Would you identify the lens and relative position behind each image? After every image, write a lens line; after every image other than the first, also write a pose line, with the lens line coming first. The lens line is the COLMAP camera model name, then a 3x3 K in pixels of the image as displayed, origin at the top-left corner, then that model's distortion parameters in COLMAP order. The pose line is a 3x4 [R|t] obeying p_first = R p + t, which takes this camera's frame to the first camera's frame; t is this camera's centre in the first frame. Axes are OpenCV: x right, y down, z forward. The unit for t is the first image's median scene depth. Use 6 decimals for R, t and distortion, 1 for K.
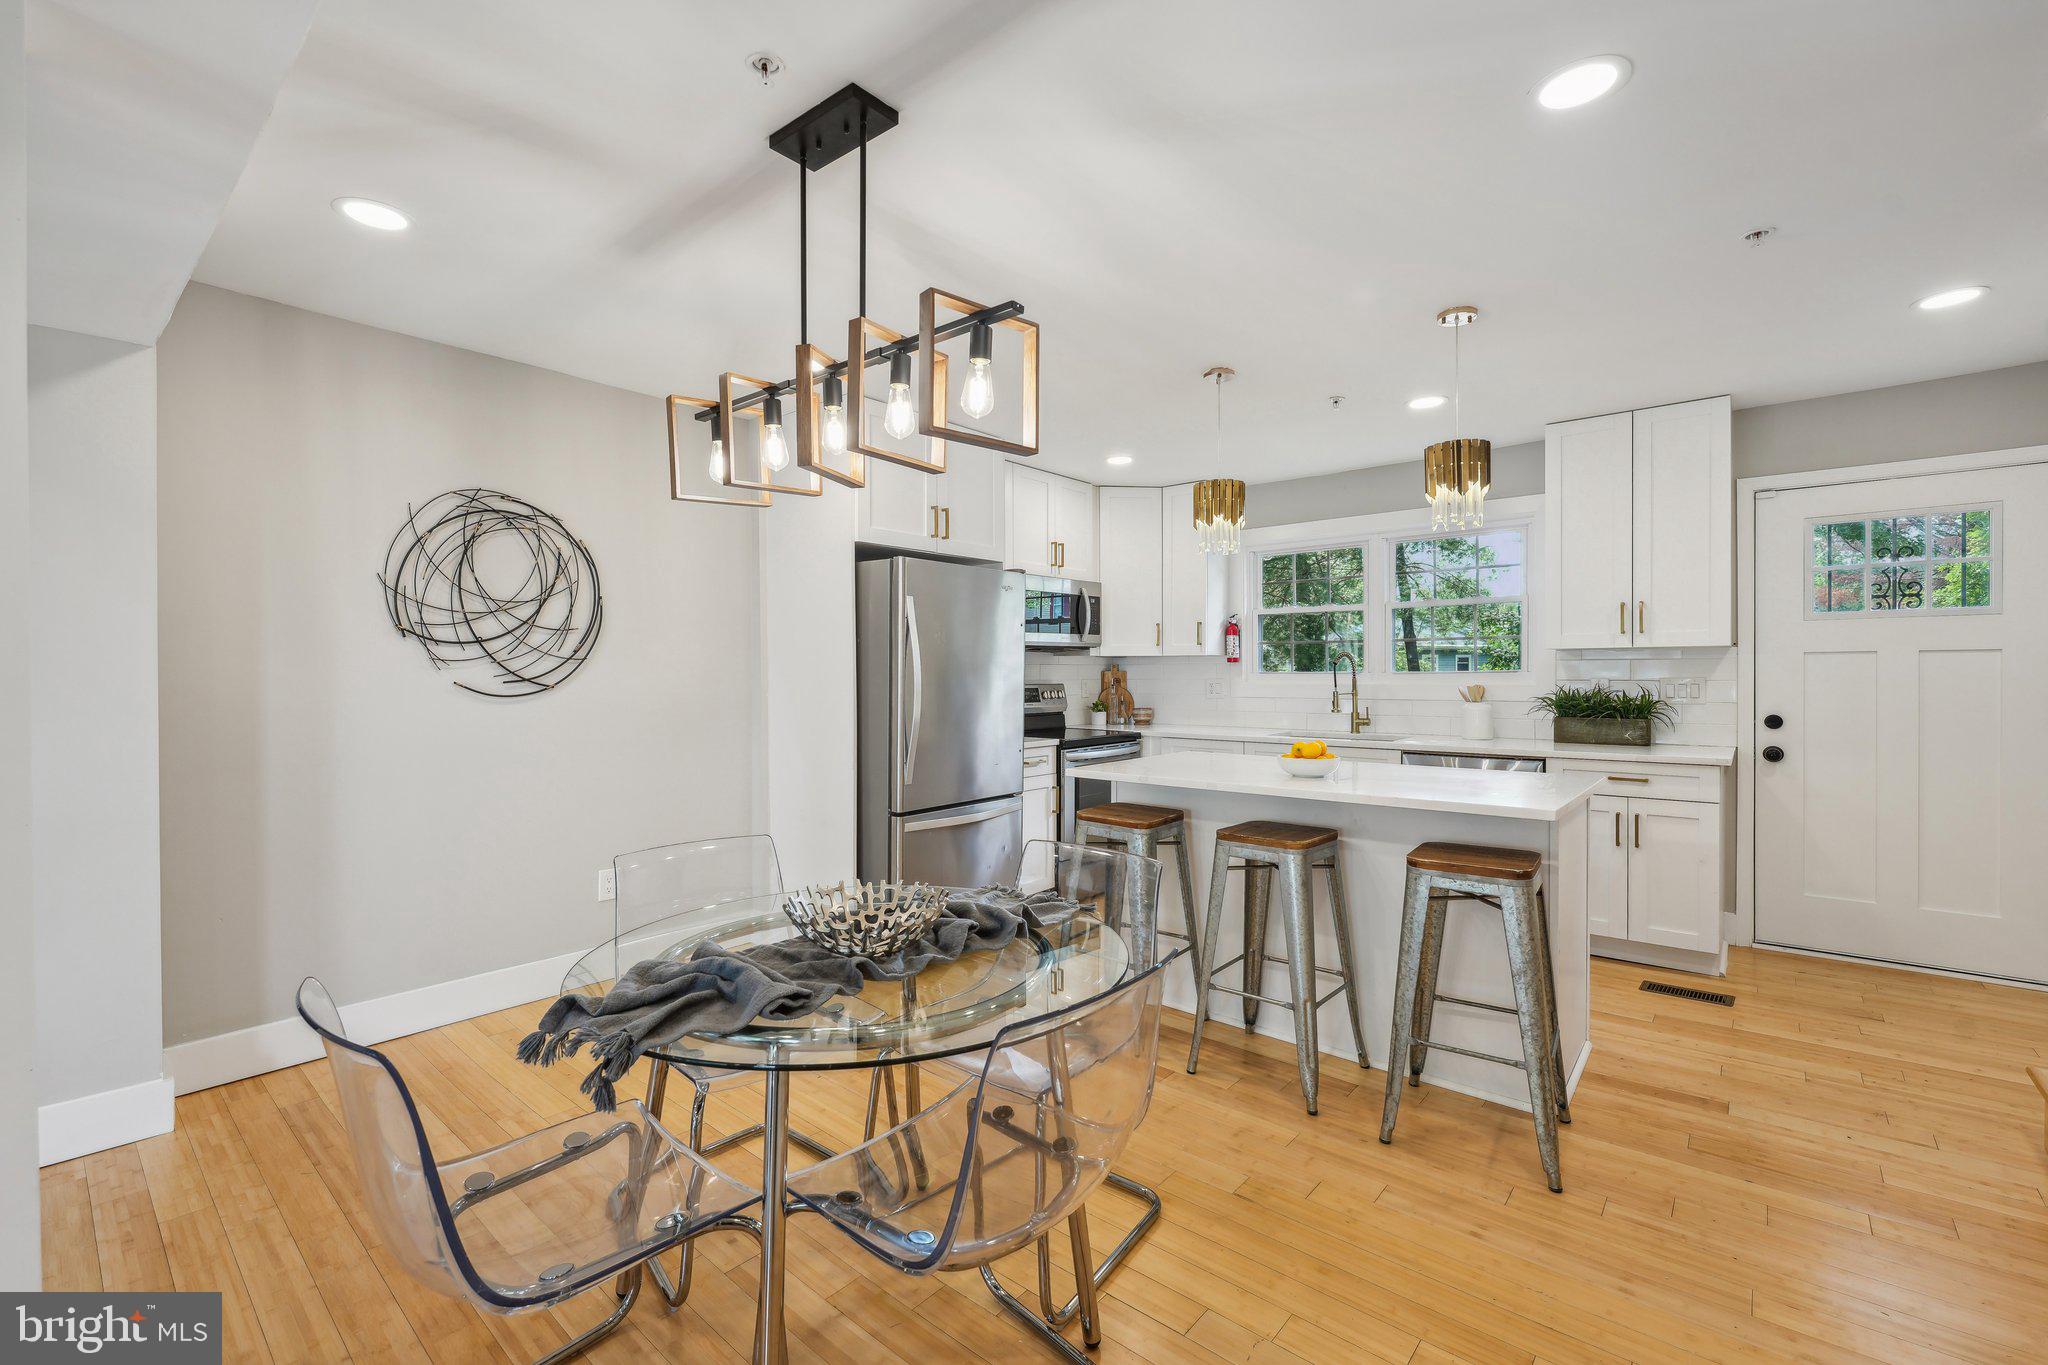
lens RADIAL K [[872.6, 0, 1024.0], [0, 872.6, 682.5], [0, 0, 1]] dist [0.000435, 0.000062]
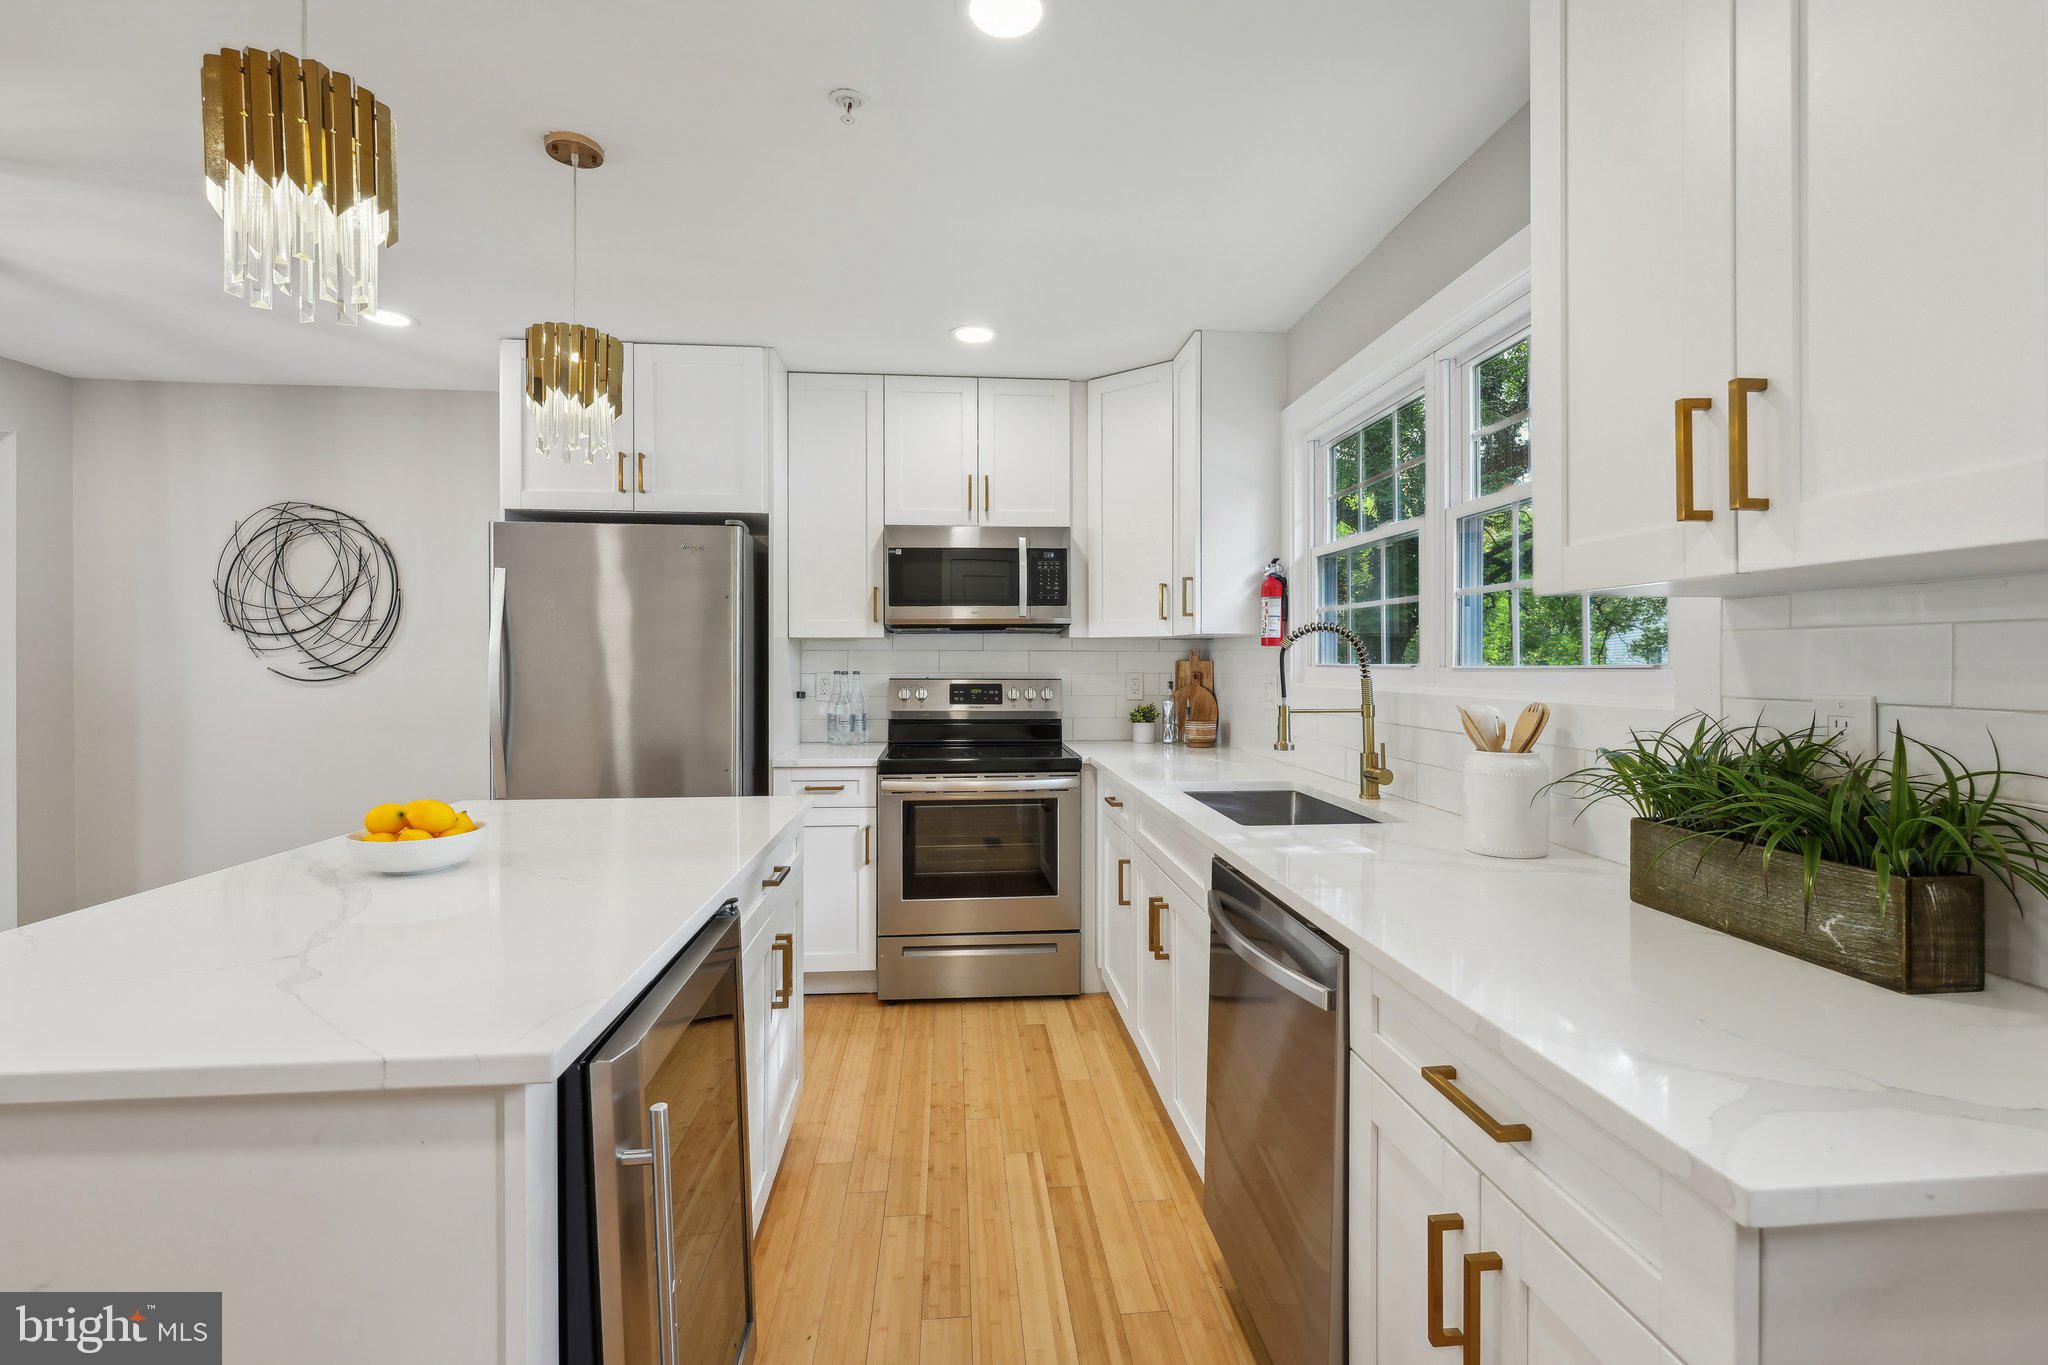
lens RADIAL K [[872.6, 0, 1024.0], [0, 872.6, 682.5], [0, 0, 1]] dist [0.000435, 0.000062]
pose [[0.714093, 0.022234, -0.699697, 0.876215], [-0.011301, 0.999731, 0.020235, -0.015340], [0.699959, -0.006542, 0.714153, 0.832129]]
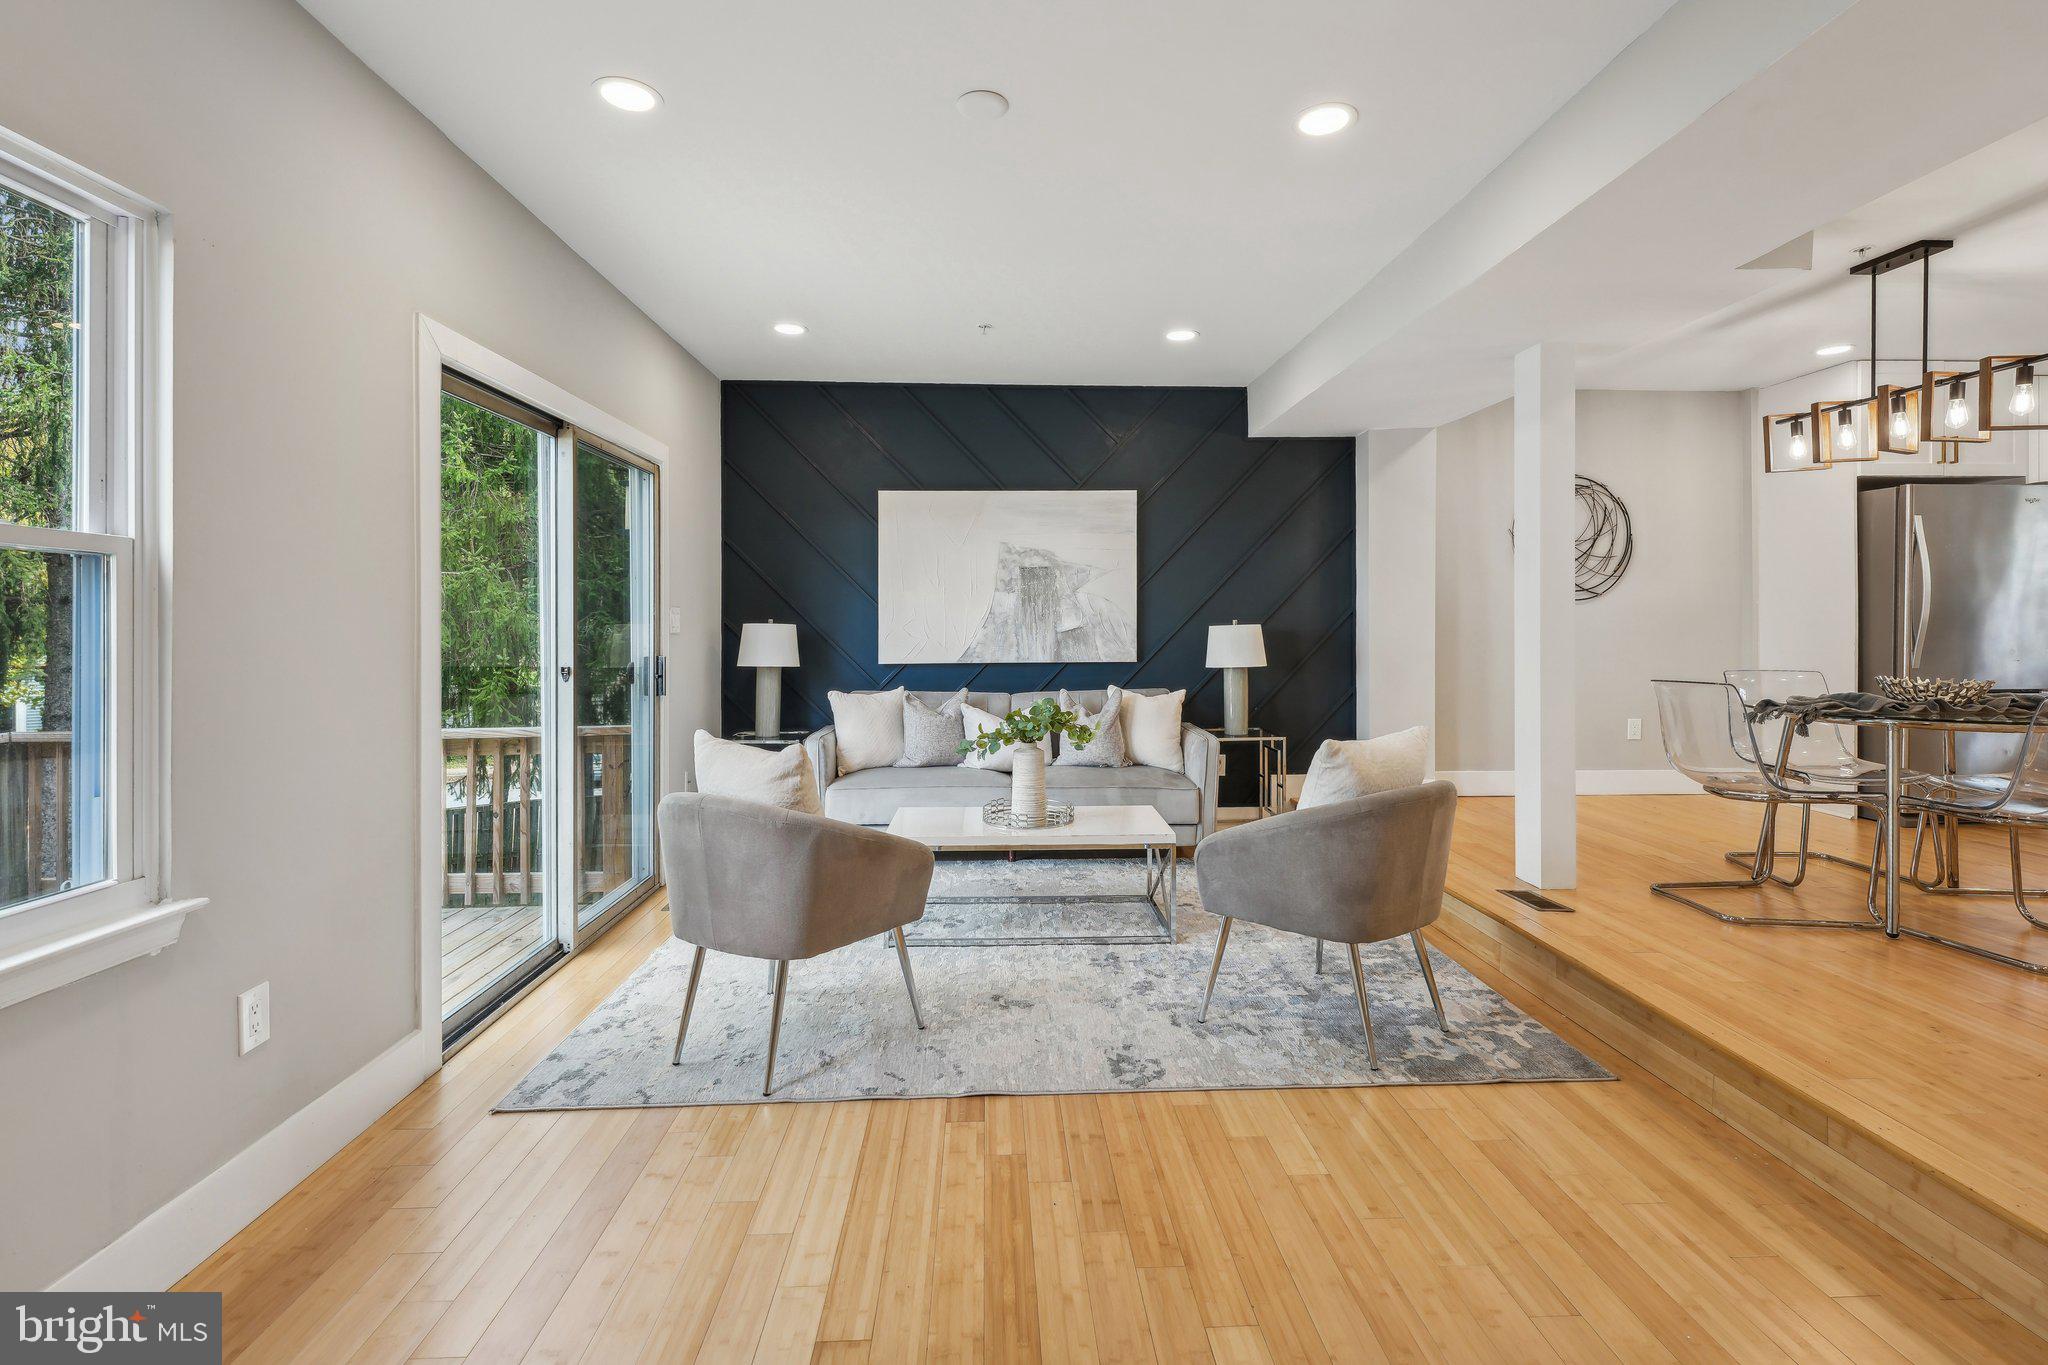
lens RADIAL K [[942.6, 0, 1022.2], [0, 942.6, 635.0], [0, 0, 1]] dist [0.002465, 0.000445]
pose [[0.676885, 0.009166, -0.736032, -0.004765], [-0.007858, 0.999955, 0.005226, 0.078532], [0.736047, 0.002246, 0.676926, -0.911345]]
